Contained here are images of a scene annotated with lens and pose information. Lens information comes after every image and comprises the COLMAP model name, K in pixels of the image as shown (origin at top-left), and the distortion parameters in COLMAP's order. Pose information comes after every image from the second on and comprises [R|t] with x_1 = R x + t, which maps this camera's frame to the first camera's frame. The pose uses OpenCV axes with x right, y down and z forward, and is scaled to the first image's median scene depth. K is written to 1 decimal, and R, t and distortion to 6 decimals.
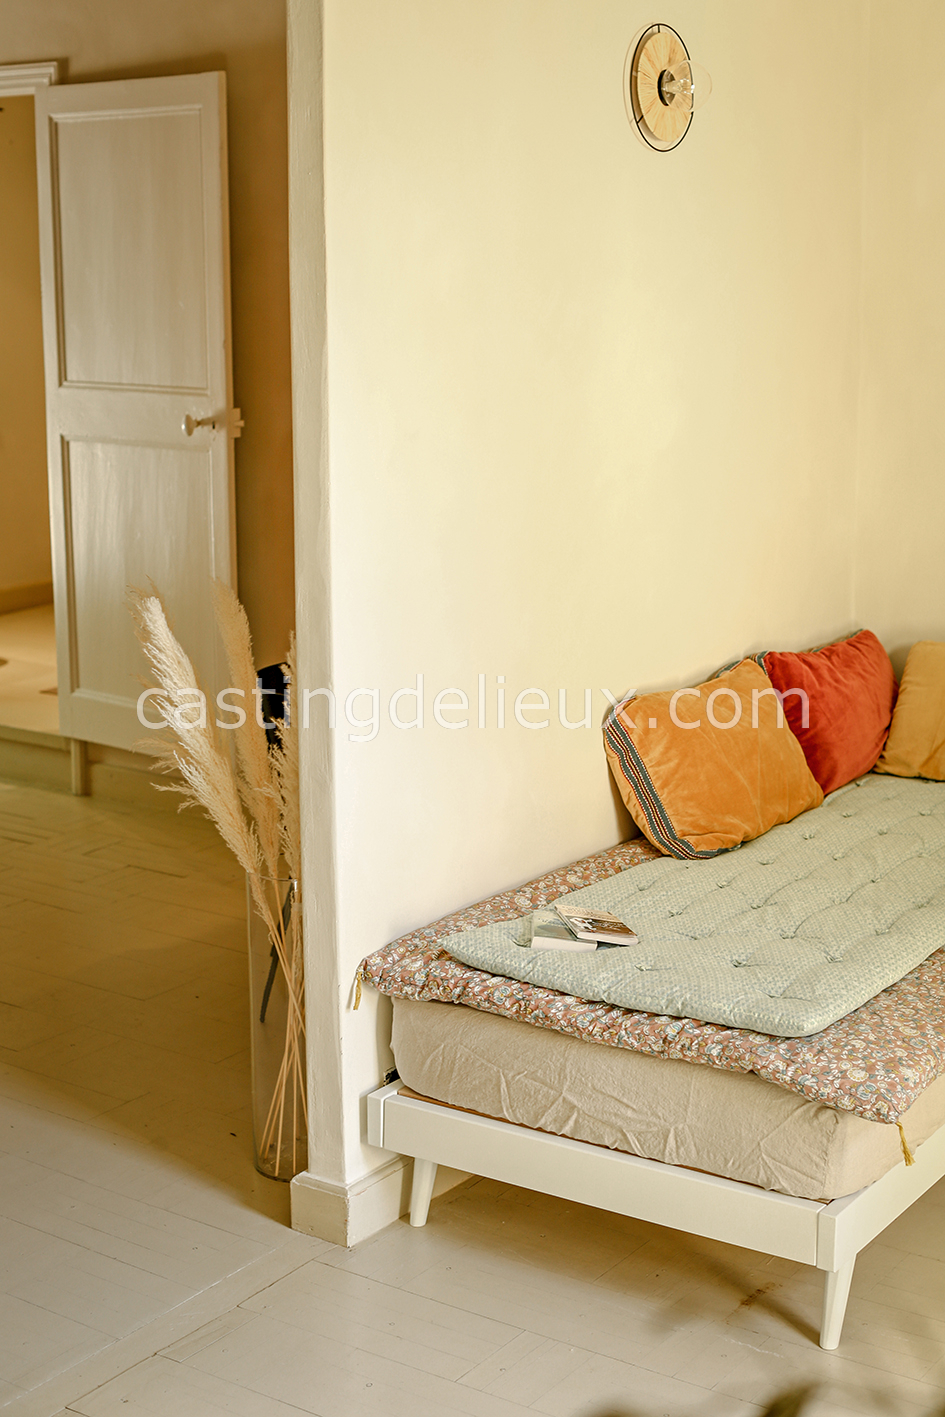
lens RADIAL K [[2155.8, 0, 472.5], [0, 2155.8, 708.5], [0, 0, 1]] dist [-0.181828, 0.146177]
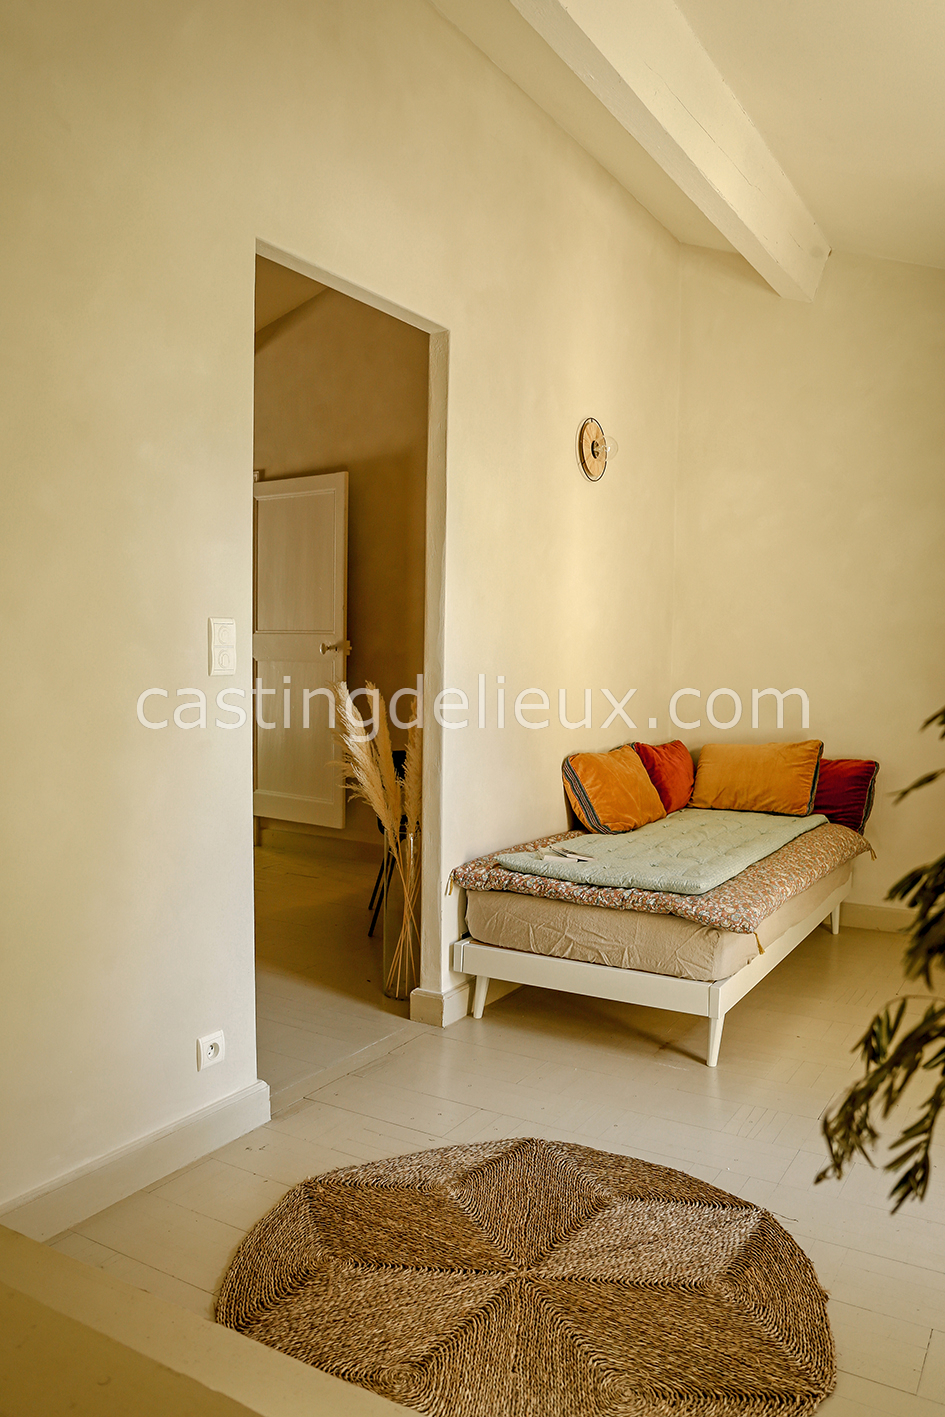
lens RADIAL K [[1074.3, 0, 472.5], [0, 1074.3, 708.5], [0, 0, 1]] dist [-0.121132, -0.001975]
pose [[0.997935, 0.015415, 0.062352, -0.094056], [-0.005842, 0.988531, -0.150902, 0.117591], [-0.063963, 0.150226, 0.986580, 0.044424]]
